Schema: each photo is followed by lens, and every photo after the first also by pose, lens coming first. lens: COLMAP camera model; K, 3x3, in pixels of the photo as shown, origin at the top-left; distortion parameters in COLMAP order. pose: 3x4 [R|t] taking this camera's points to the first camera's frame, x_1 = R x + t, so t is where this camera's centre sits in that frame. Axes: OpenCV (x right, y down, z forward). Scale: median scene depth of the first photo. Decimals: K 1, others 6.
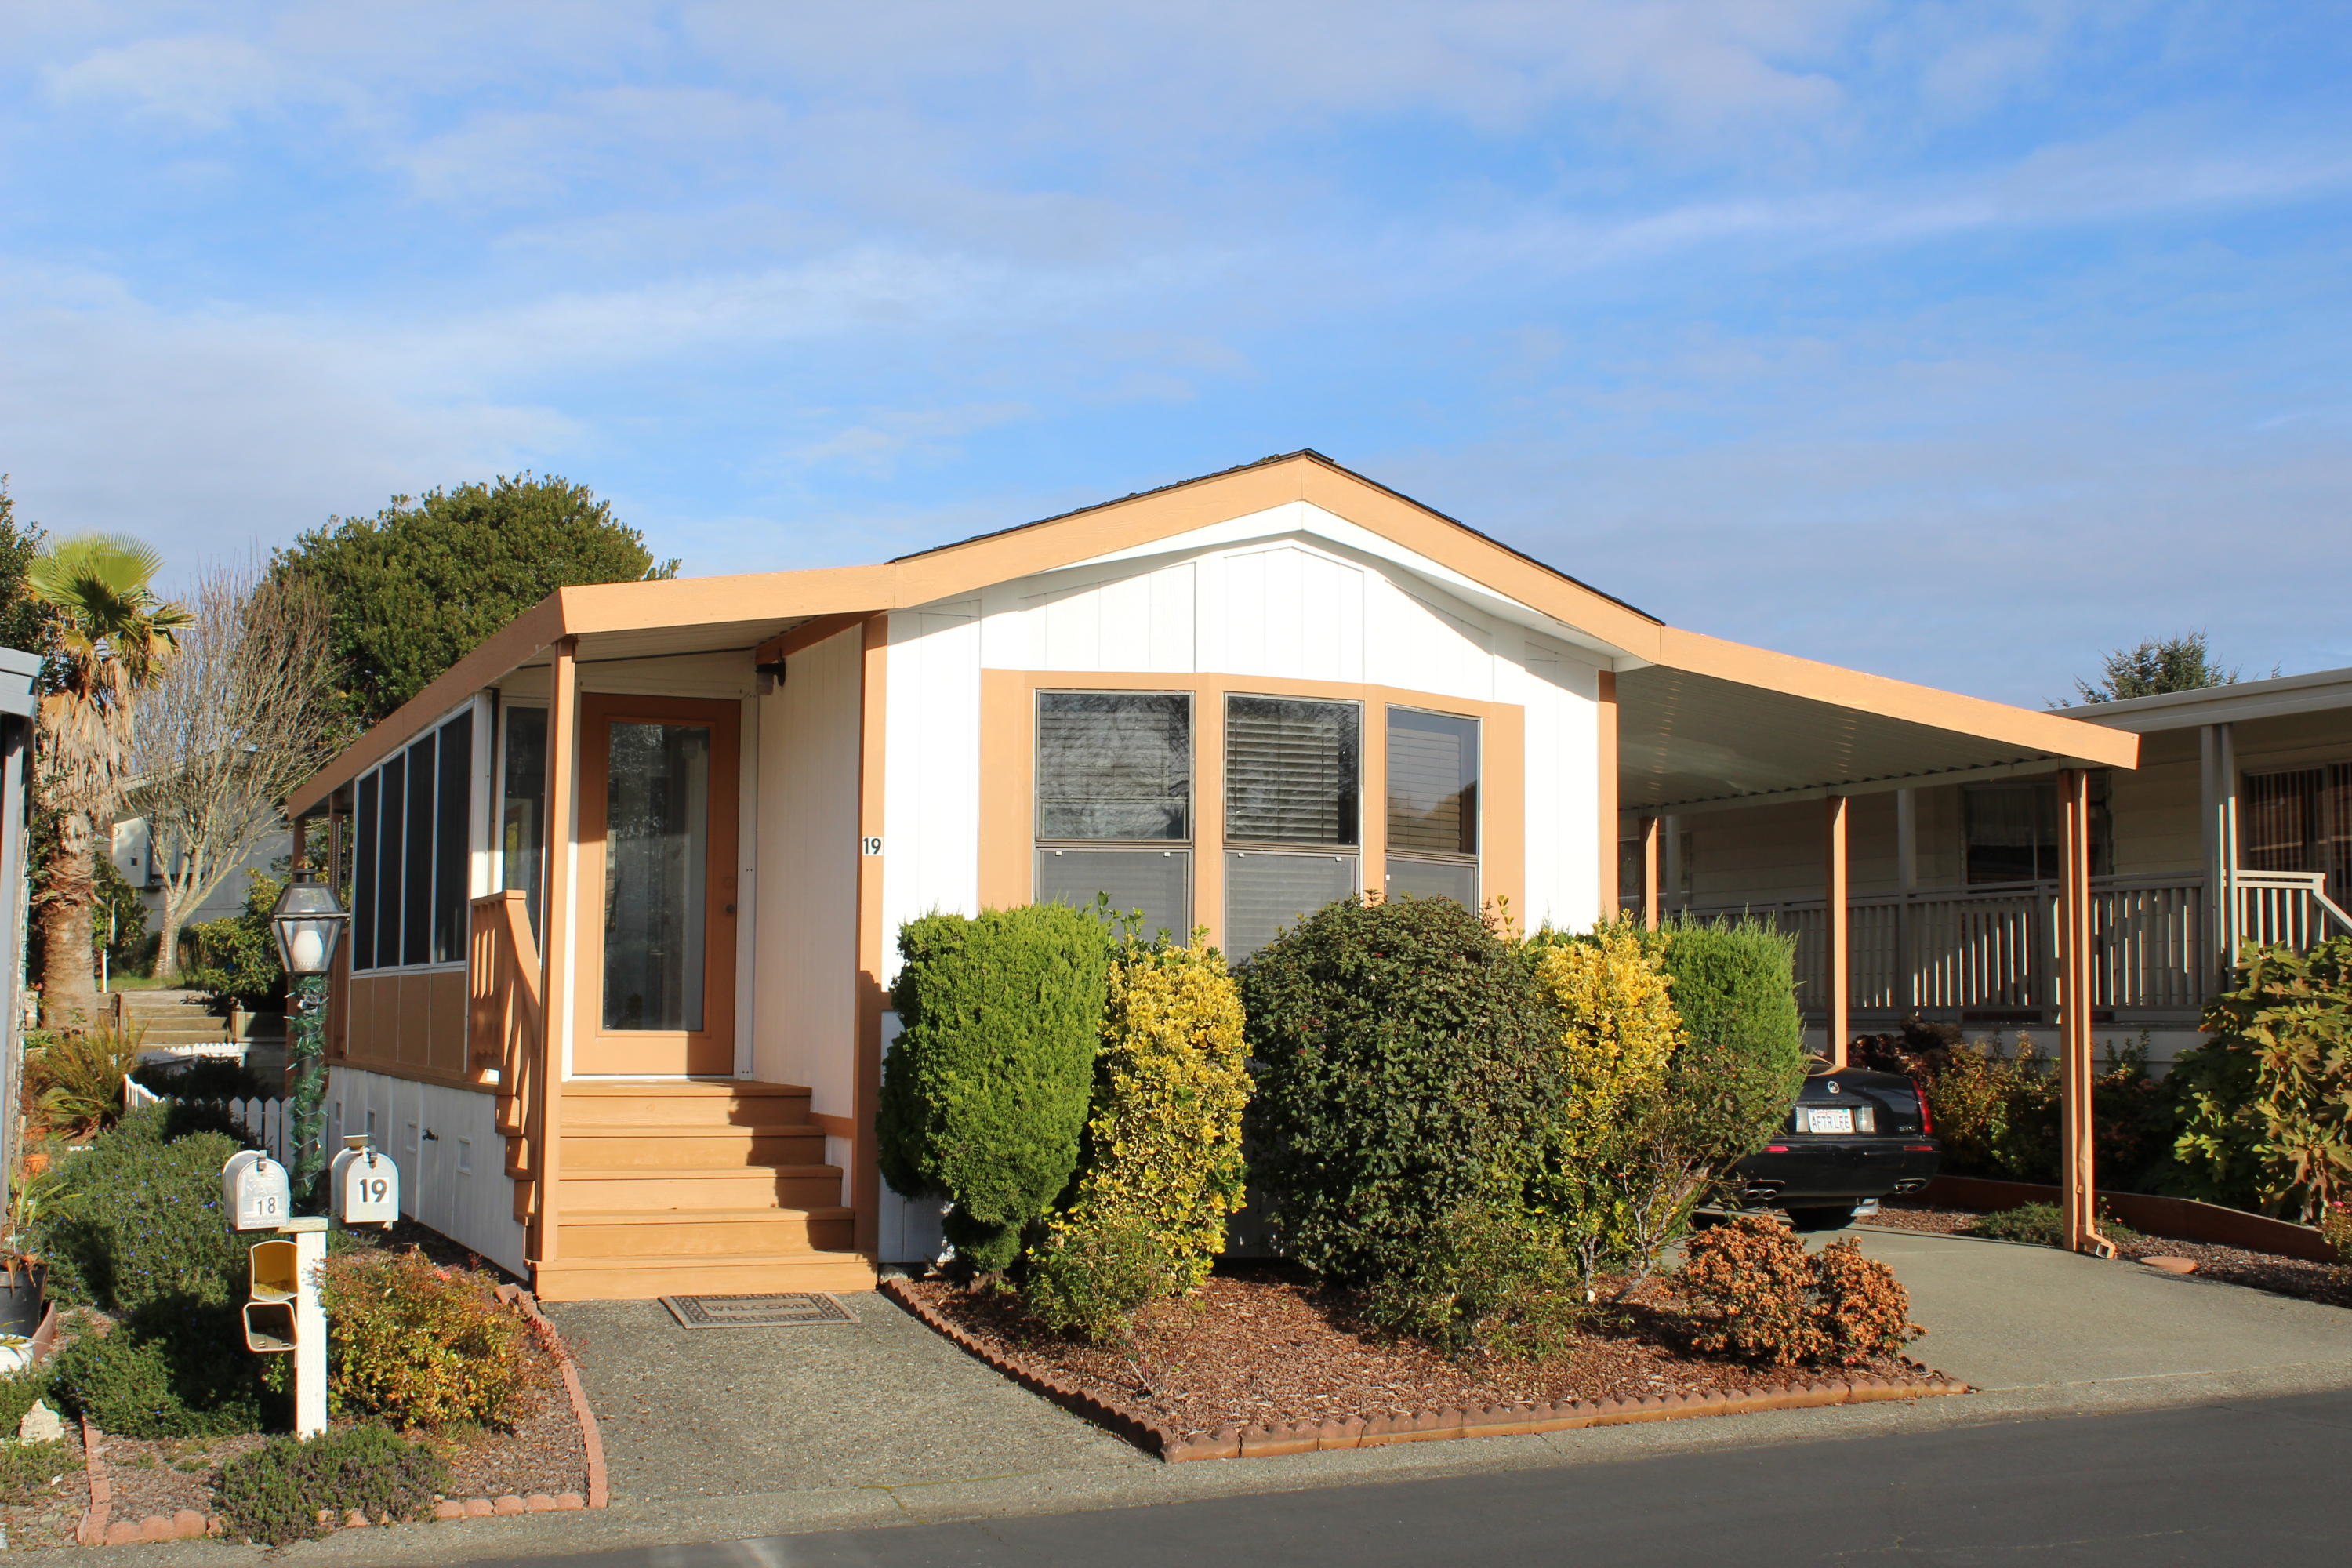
lens RADIAL K [[2560.1, 0, 1176.0], [0, 2560.1, 784.0], [0, 0, 1]] dist [-0.064527, 0.002431]
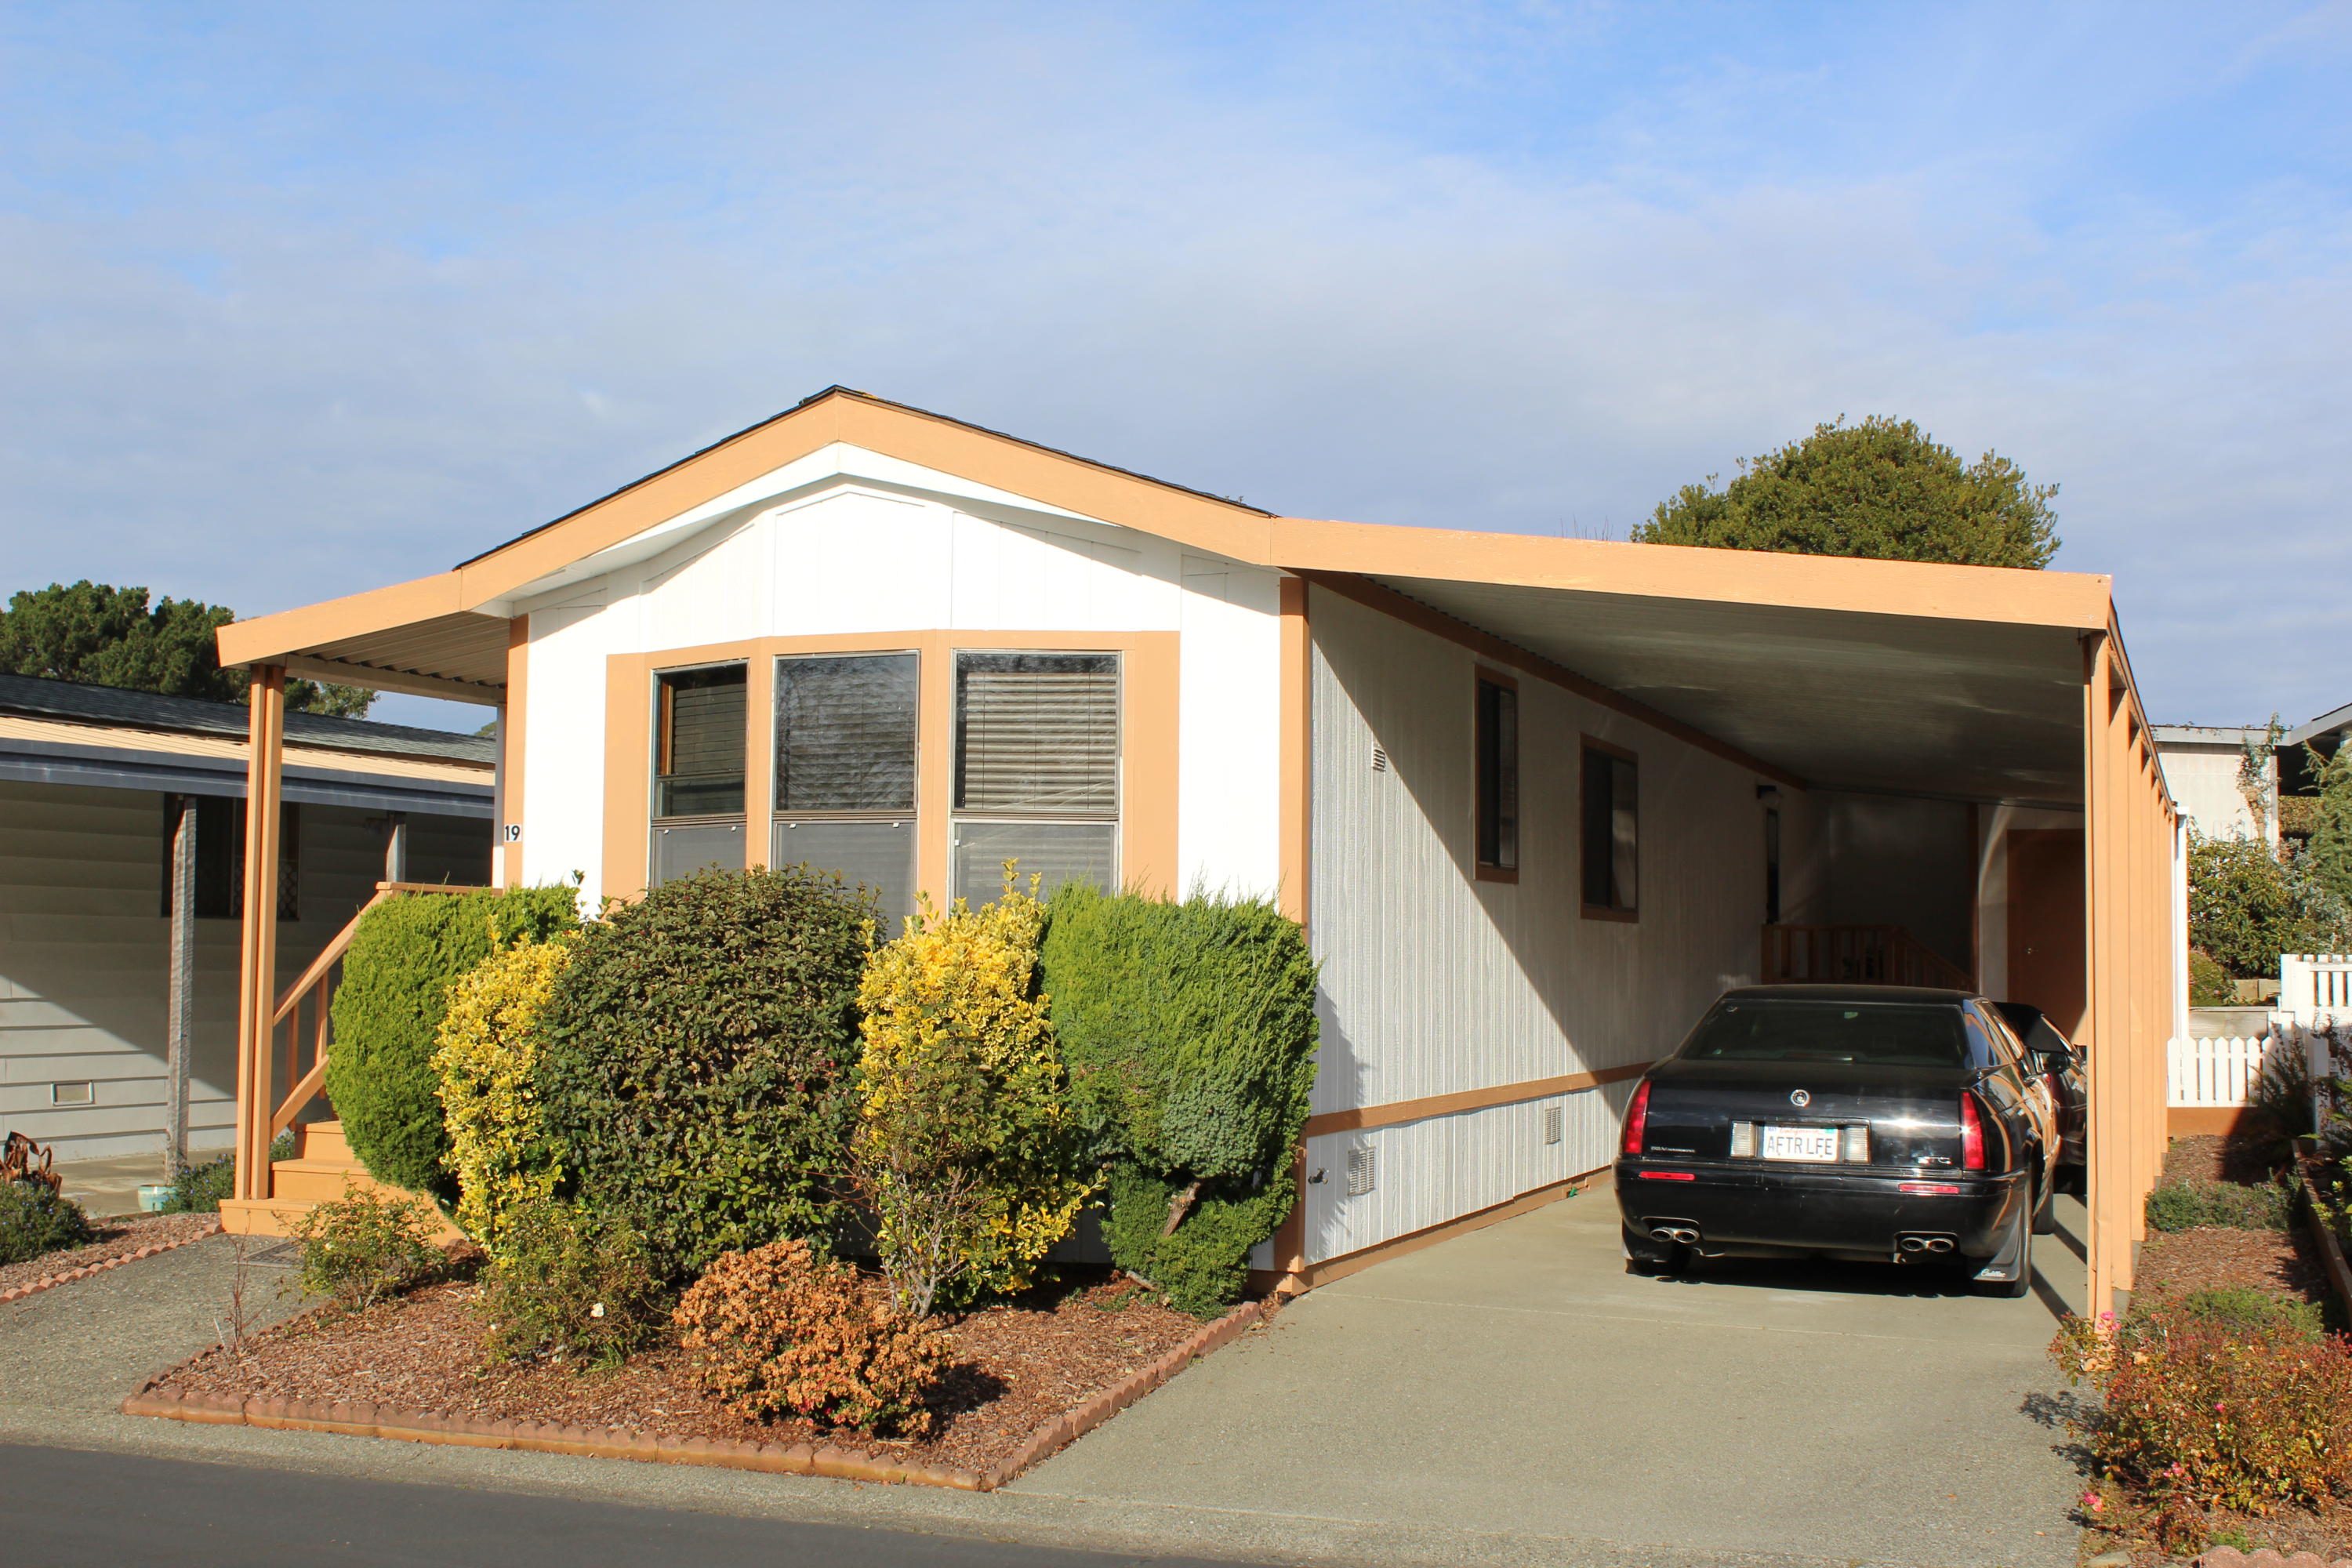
lens RADIAL K [[2592.7, 0, 1176.0], [0, 2592.7, 784.0], [0, 0, 1]] dist [-0.044465, -0.024567]
pose [[0.689244, -0.051440, -0.722701, 0.823467], [0.062809, 0.997963, -0.011131, 0.032176], [0.721801, -0.037720, 0.691072, 0.441901]]
